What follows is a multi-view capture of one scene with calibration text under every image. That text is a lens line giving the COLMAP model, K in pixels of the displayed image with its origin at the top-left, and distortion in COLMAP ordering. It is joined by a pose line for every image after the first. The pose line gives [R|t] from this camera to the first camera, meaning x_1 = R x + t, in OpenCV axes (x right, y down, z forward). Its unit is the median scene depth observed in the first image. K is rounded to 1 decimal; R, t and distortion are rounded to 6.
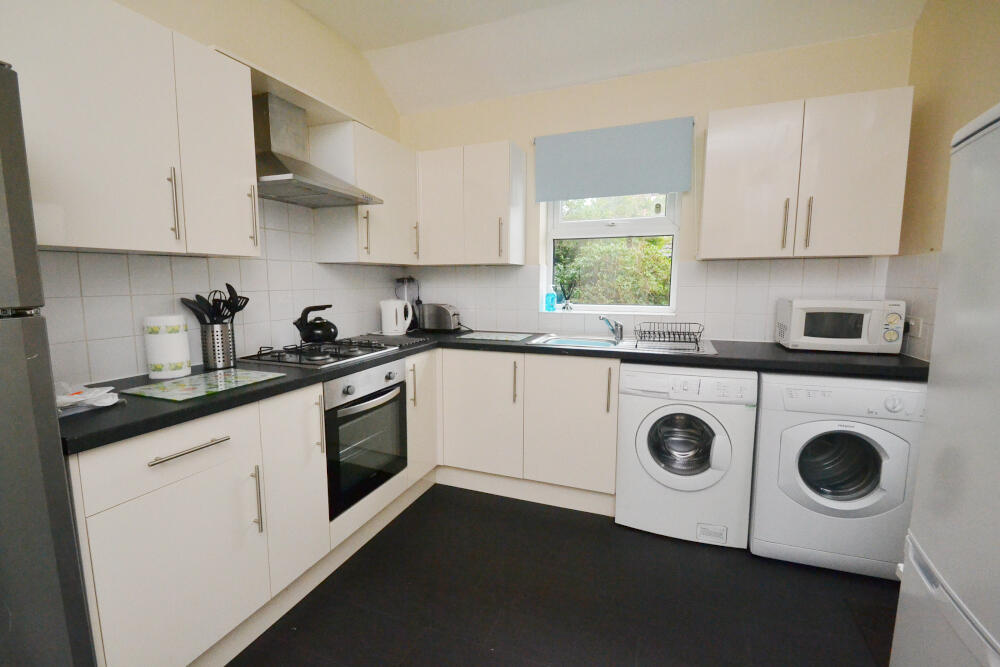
lens RADIAL K [[449.4, 0, 493.2], [0, 449.4, 336.6], [0, 0, 1]] dist [-0.004739, -0.001873]
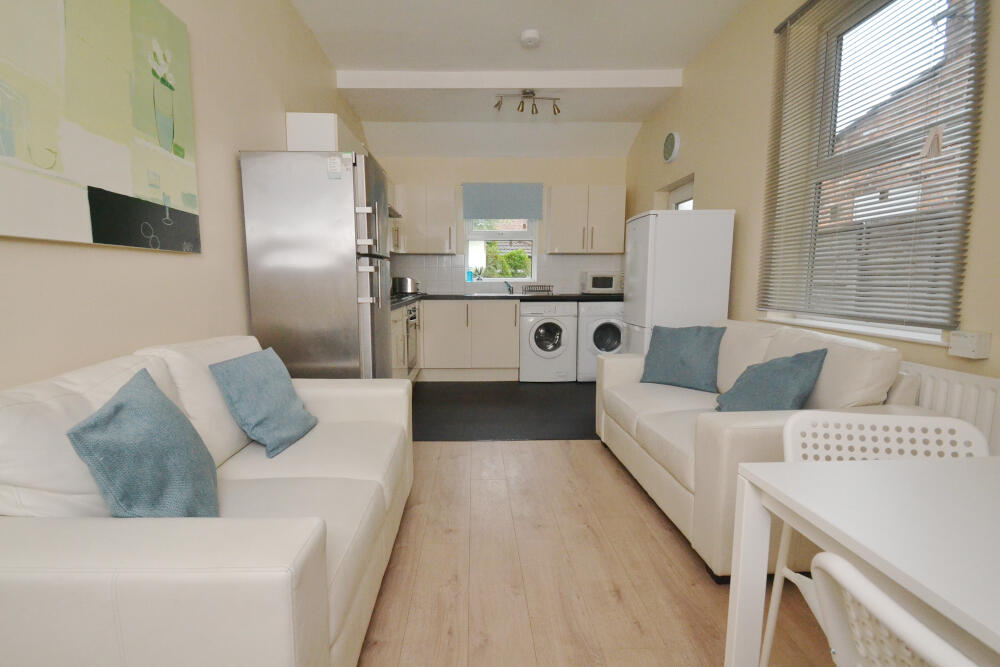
lens RADIAL K [[449.4, 0, 502.3], [0, 449.4, 334.1], [0, 0, 1]] dist [-0.004739, -0.001873]
pose [[0.907138, -0.052628, 0.417530, -0.702434], [0.050723, 0.998590, 0.015666, 0.178501], [-0.417766, 0.006968, 0.908528, -0.902090]]
